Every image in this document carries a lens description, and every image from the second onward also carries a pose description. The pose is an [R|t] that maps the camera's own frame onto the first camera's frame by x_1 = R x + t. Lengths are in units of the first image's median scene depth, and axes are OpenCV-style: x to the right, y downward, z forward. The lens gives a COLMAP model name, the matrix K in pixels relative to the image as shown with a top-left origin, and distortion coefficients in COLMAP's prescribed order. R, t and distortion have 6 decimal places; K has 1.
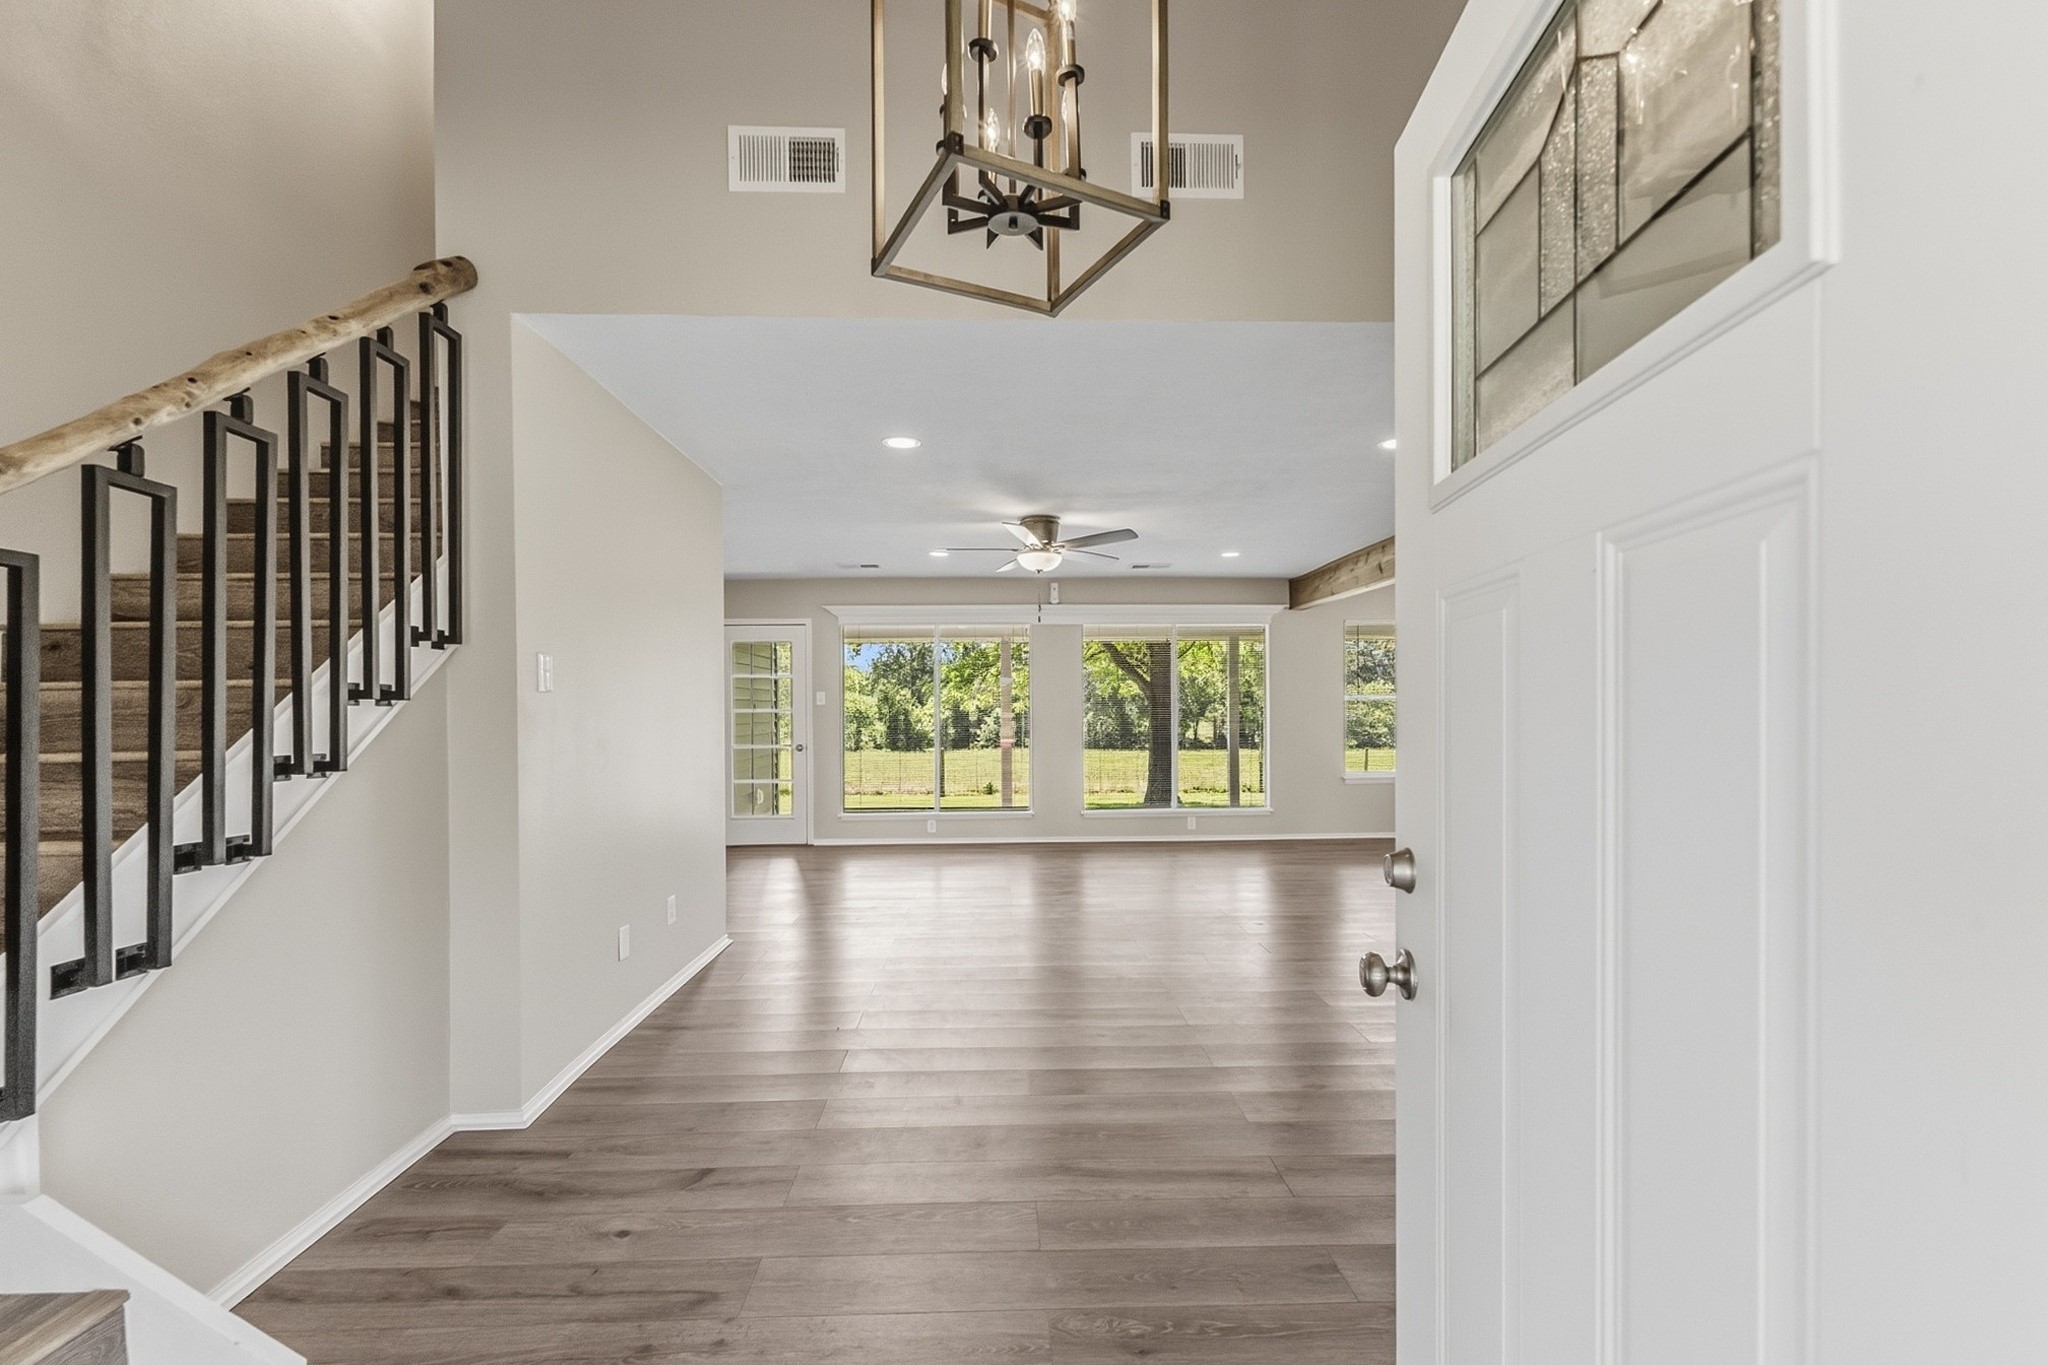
lens RADIAL K [[841.2, 0, 1012.5], [0, 841.2, 722.1], [0, 0, 1]] dist [-0.001002, 0.000387]
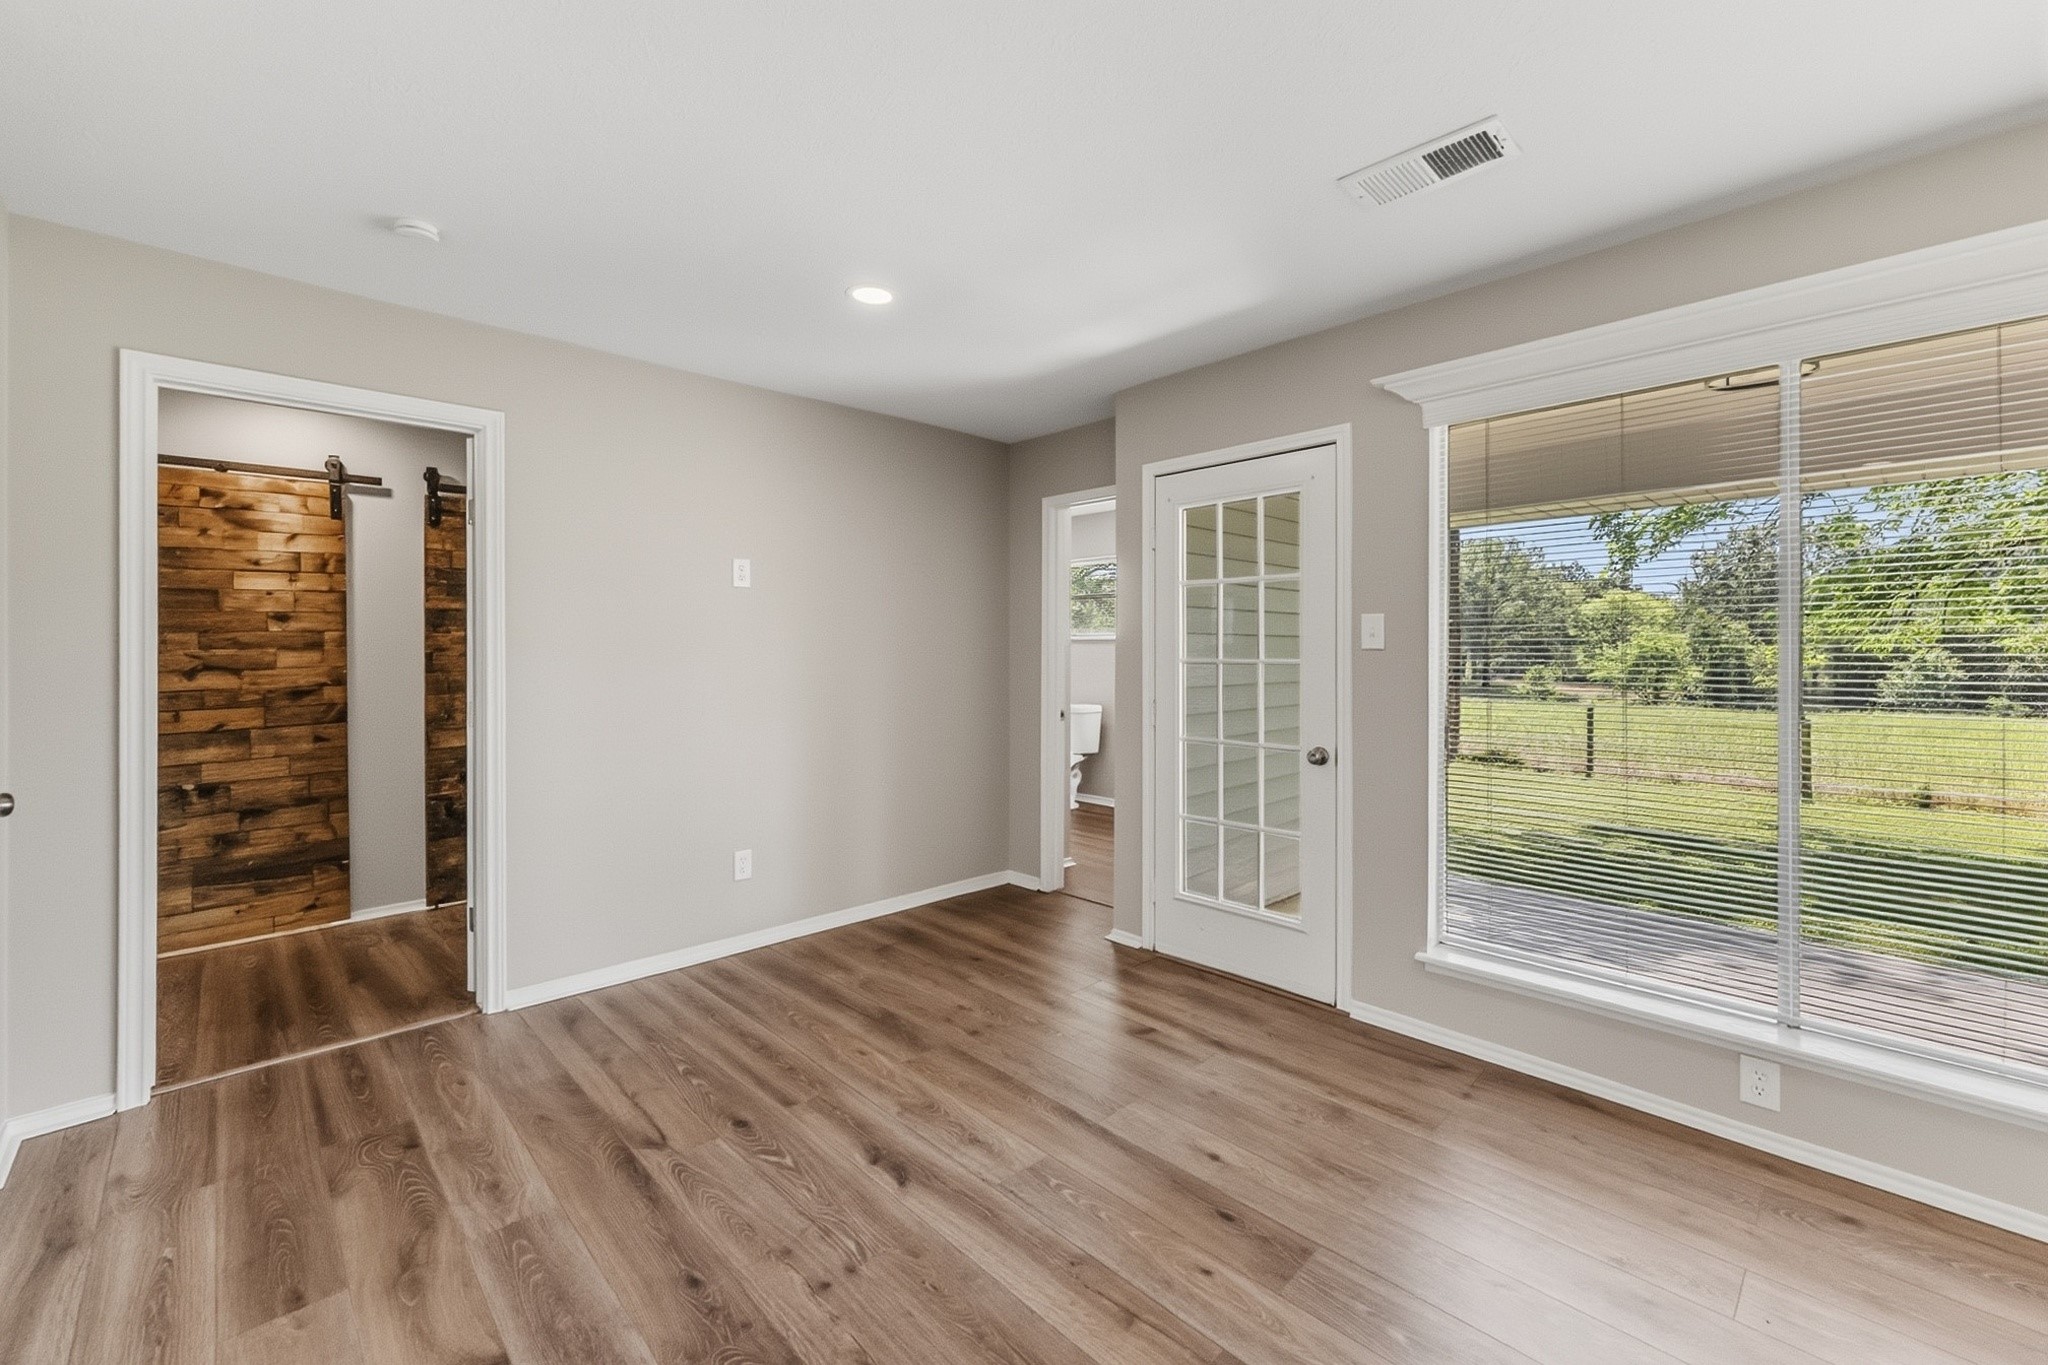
lens RADIAL K [[841.2, 0, 1026.6], [0, 841.2, 649.1], [0, 0, 1]] dist [-0.001002, 0.000387]
pose [[0.674173, 0.009440, -0.738513, -0.057487], [-0.018373, 0.999823, -0.003993, -0.017083], [0.738345, 0.016260, 0.674227, 0.664491]]
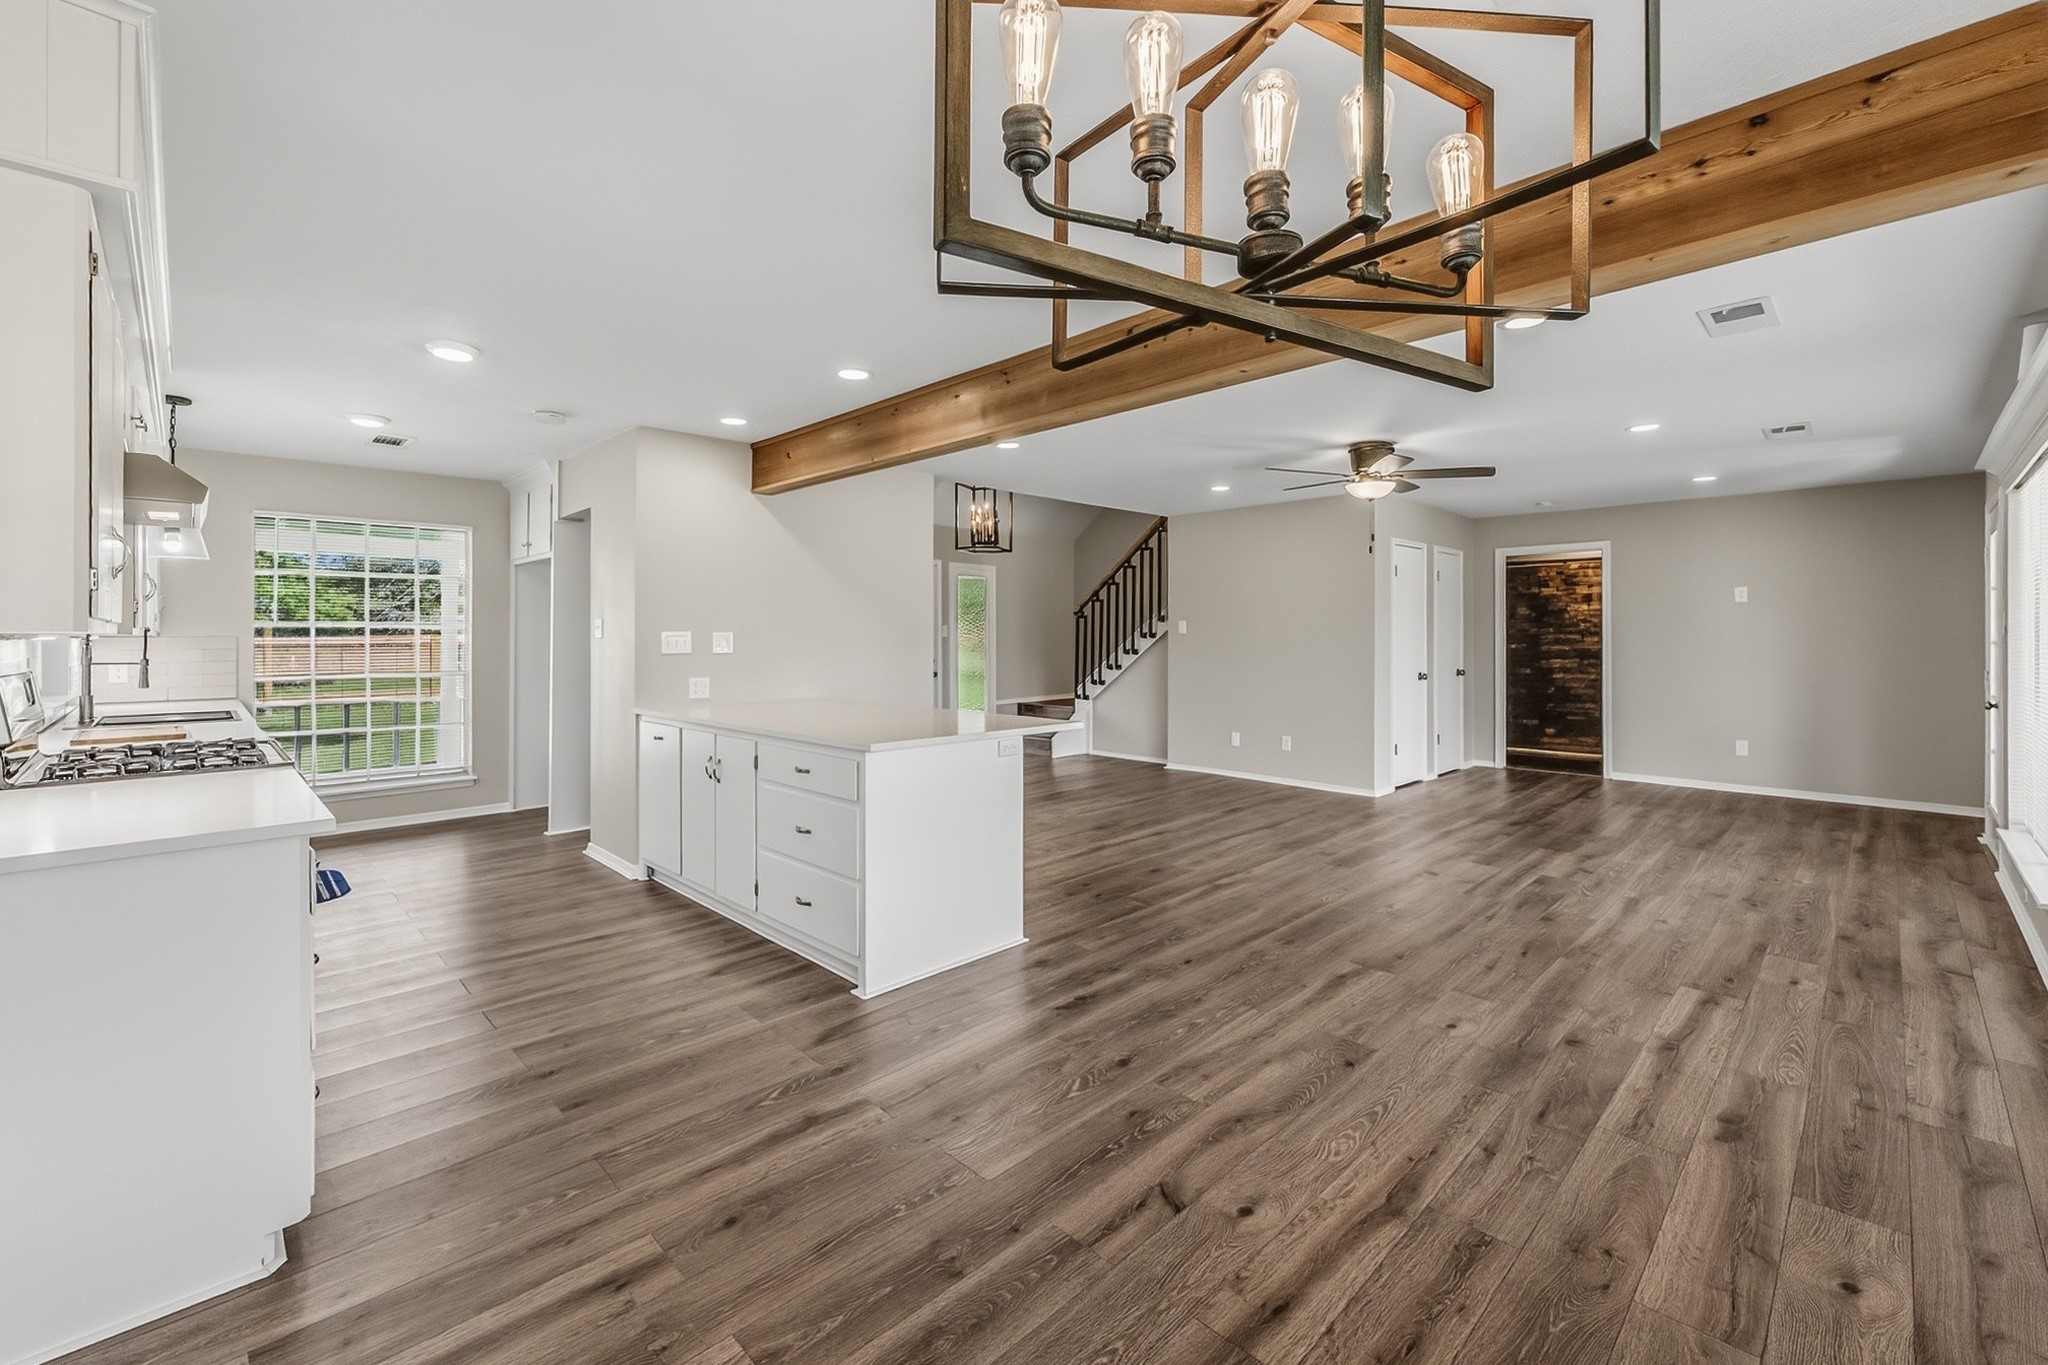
lens RADIAL K [[841.2, 0, 1031.9], [0, 841.2, 630.8], [0, 0, 1]] dist [-0.001002, 0.000387]
pose [[-0.729459, 0.006445, -0.683994, 0.681709], [-0.002278, 0.999927, 0.011851, -0.029115], [0.684021, 0.010204, -0.729391, 1.018072]]
